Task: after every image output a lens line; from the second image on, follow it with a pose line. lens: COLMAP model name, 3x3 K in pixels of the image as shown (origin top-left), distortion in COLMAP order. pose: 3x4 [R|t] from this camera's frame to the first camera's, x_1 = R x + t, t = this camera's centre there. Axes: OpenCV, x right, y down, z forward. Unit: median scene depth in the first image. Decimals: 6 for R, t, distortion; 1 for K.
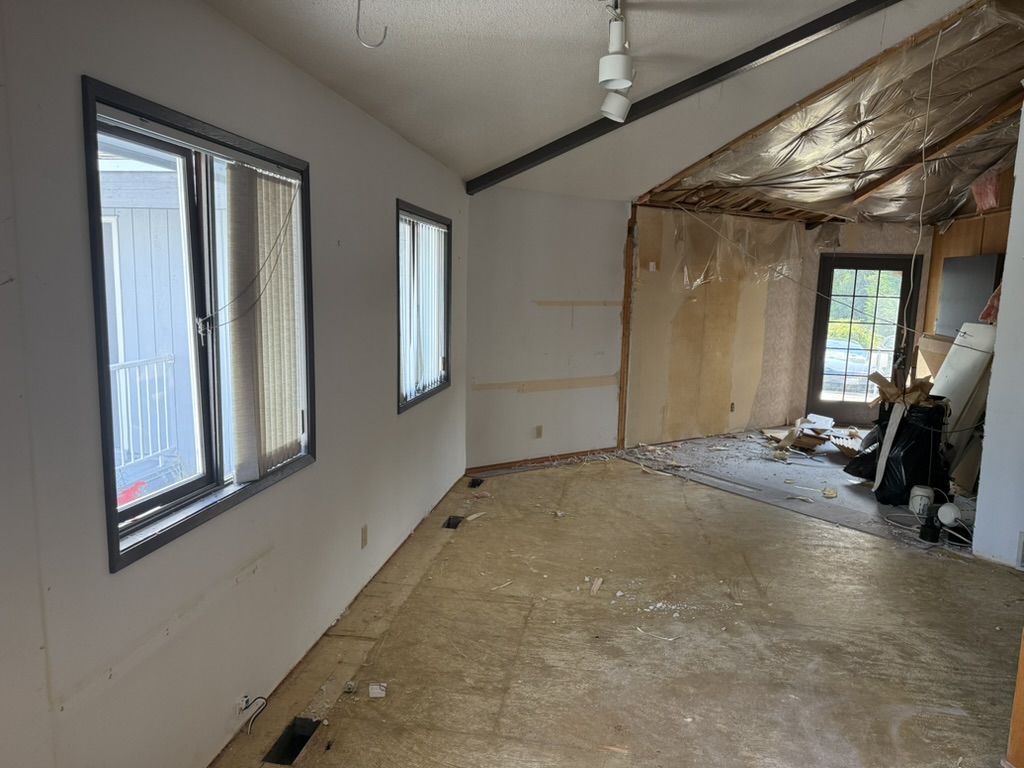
lens RADIAL K [[724.1, 0, 511.9], [0, 724.1, 371.9], [0, 0, 1]] dist [0.060839, -0.063364]
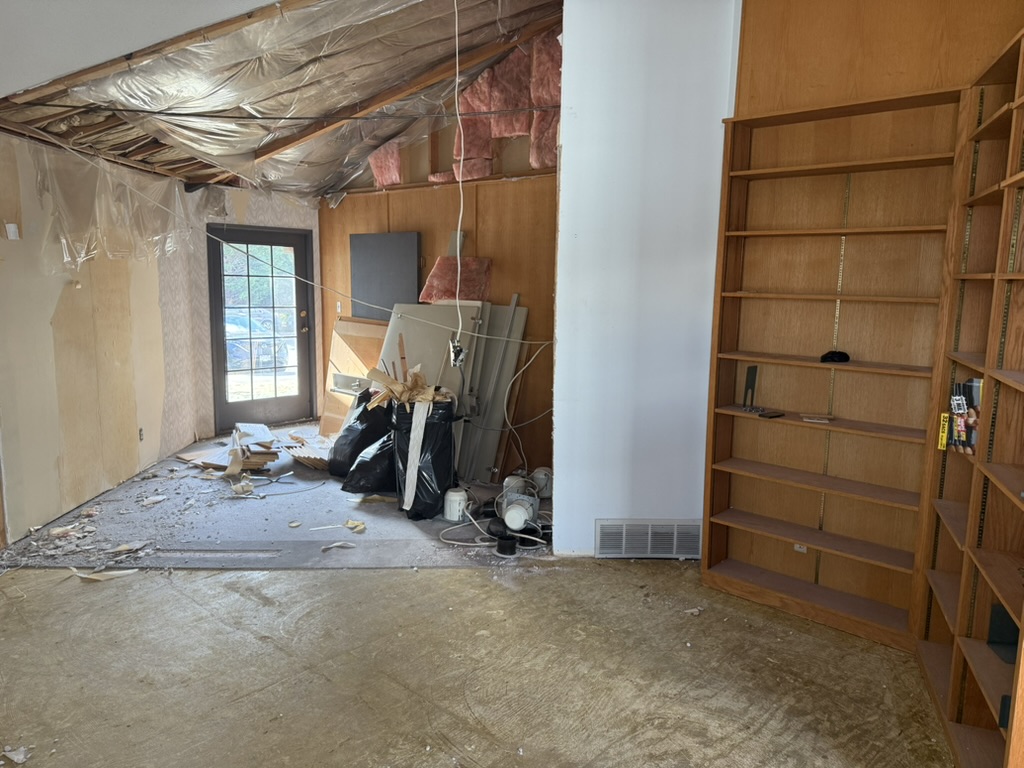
lens RADIAL K [[724.1, 0, 511.9], [0, 724.1, 371.9], [0, 0, 1]] dist [0.060839, -0.063364]
pose [[0.569097, -0.128093, 0.812232, -0.073945], [0.103154, 0.991110, 0.084027, -0.039700], [-0.815775, 0.035966, 0.577251, 0.320684]]
